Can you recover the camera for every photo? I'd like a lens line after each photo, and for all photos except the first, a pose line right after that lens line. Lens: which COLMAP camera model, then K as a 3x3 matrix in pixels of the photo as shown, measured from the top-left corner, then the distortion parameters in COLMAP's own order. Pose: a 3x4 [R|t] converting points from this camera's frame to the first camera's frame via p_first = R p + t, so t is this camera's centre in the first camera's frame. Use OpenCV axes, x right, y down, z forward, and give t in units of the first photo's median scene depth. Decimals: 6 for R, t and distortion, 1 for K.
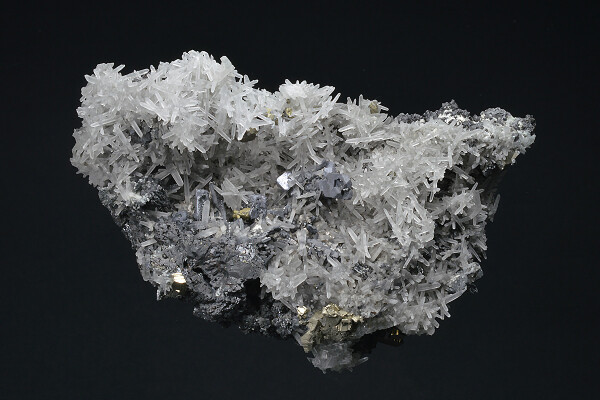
lens RADIAL K [[1679.3, 0, 298.5], [0, 1679.3, 200.6], [0, 0, 1]] dist [-0.052025, 0.000000]
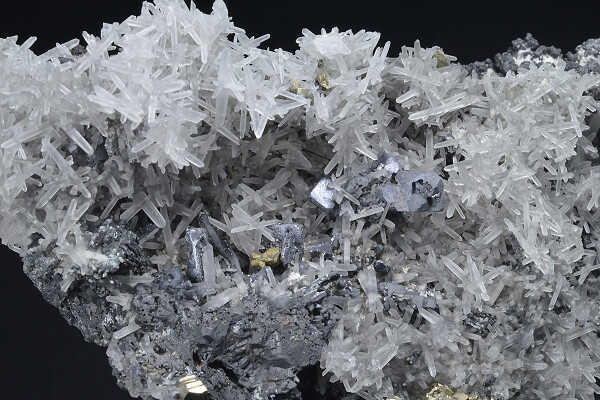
lens RADIAL K [[1679.3, 0, 302.0], [0, 1679.3, 198.7], [0, 0, 1]] dist [-0.052025, 0.000000]
pose [[0.973751, -0.136634, 0.182047, -0.129740], [0.133357, 0.990608, 0.030181, -0.030229], [-0.184461, -0.005111, 0.982827, 0.409591]]
